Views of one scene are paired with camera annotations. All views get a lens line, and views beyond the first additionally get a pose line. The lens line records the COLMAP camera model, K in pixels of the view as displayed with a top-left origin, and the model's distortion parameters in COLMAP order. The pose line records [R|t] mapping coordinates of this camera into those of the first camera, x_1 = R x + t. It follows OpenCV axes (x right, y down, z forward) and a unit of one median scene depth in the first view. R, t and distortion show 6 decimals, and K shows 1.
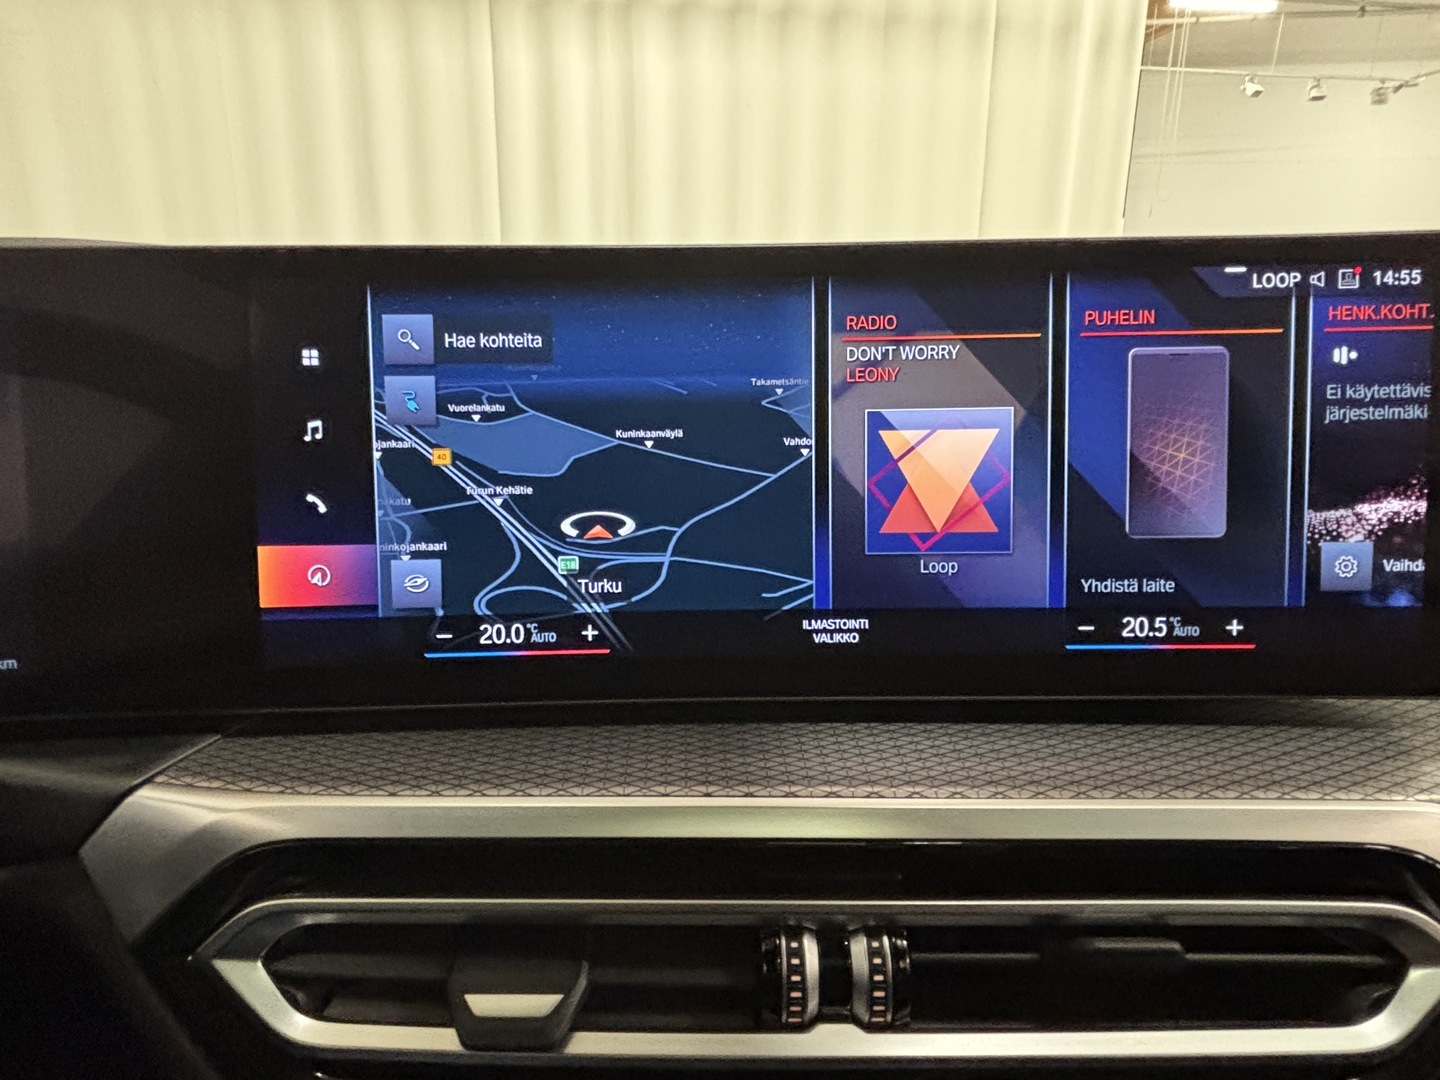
lens RADIAL K [[884.9, 0, 720.0], [0, 884.9, 540.0], [0, 0, 1]] dist [0.034421, -0.001653]
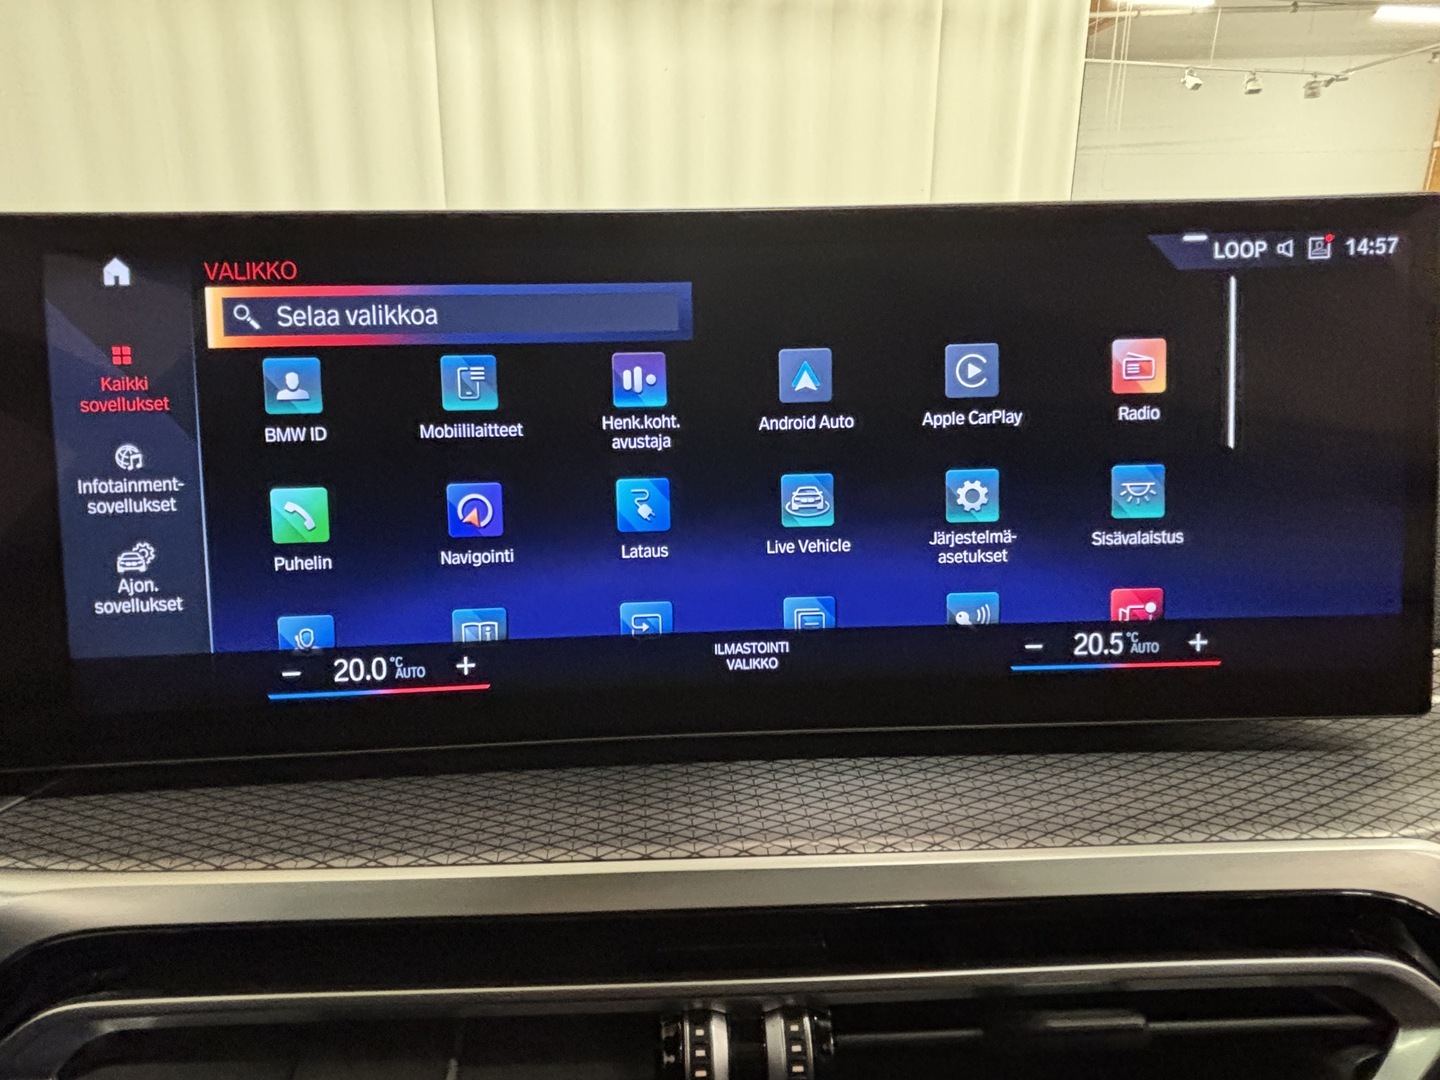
lens RADIAL K [[848.7, 0, 720.0], [0, 848.7, 540.0], [0, 0, 1]] dist [0.024580, -0.000239]
pose [[0.999350, -0.017810, 0.031328, 0.075575], [0.017308, 0.999719, 0.016204, -0.025895], [-0.031607, -0.015651, 0.999378, 0.167375]]
